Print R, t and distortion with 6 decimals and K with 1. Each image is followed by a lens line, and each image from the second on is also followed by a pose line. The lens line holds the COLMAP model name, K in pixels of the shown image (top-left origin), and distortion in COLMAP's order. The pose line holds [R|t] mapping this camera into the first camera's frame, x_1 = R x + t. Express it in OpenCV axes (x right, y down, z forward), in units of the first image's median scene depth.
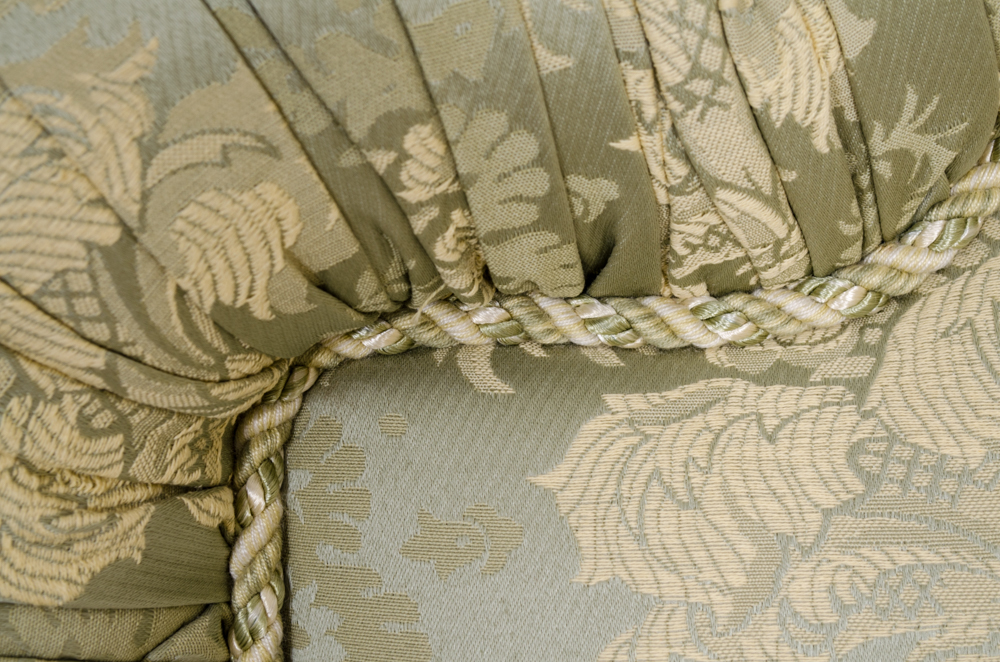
lens RADIAL K [[2253.7, 0, 500.0], [0, 2253.7, 331.0], [0, 0, 1]] dist [0.009249, 0.131478]
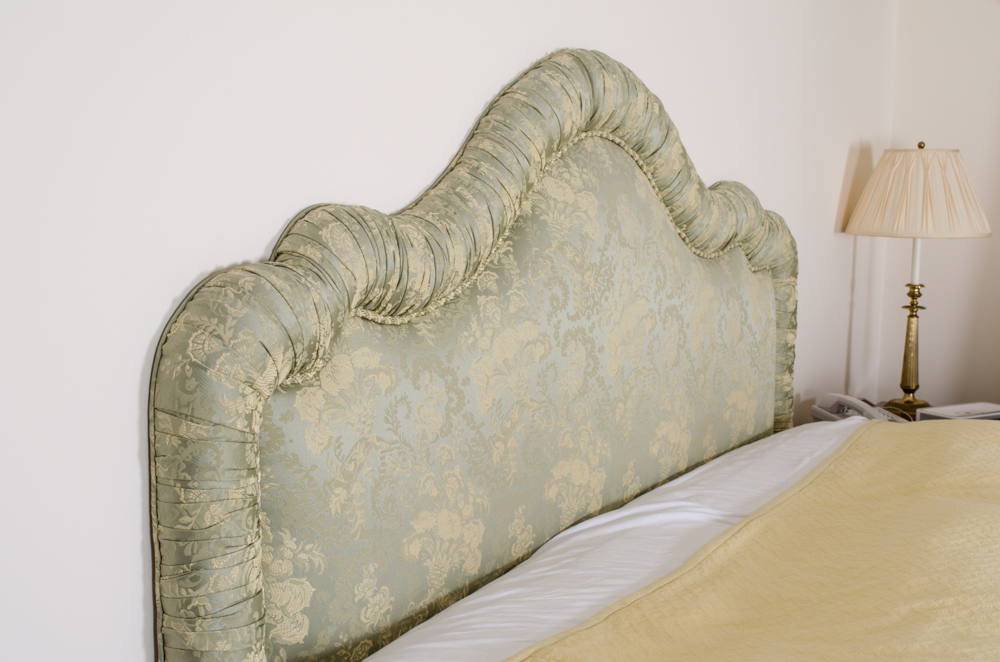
lens RADIAL K [[1449.3, 0, 500.0], [0, 1449.3, 331.0], [0, 0, 1]] dist [-0.052969, 0.005250]
pose [[0.527867, -0.079951, 0.845555, -3.168330], [0.066959, 0.996378, 0.052410, -0.325857], [-0.846683, 0.028952, 0.531309, -1.702999]]
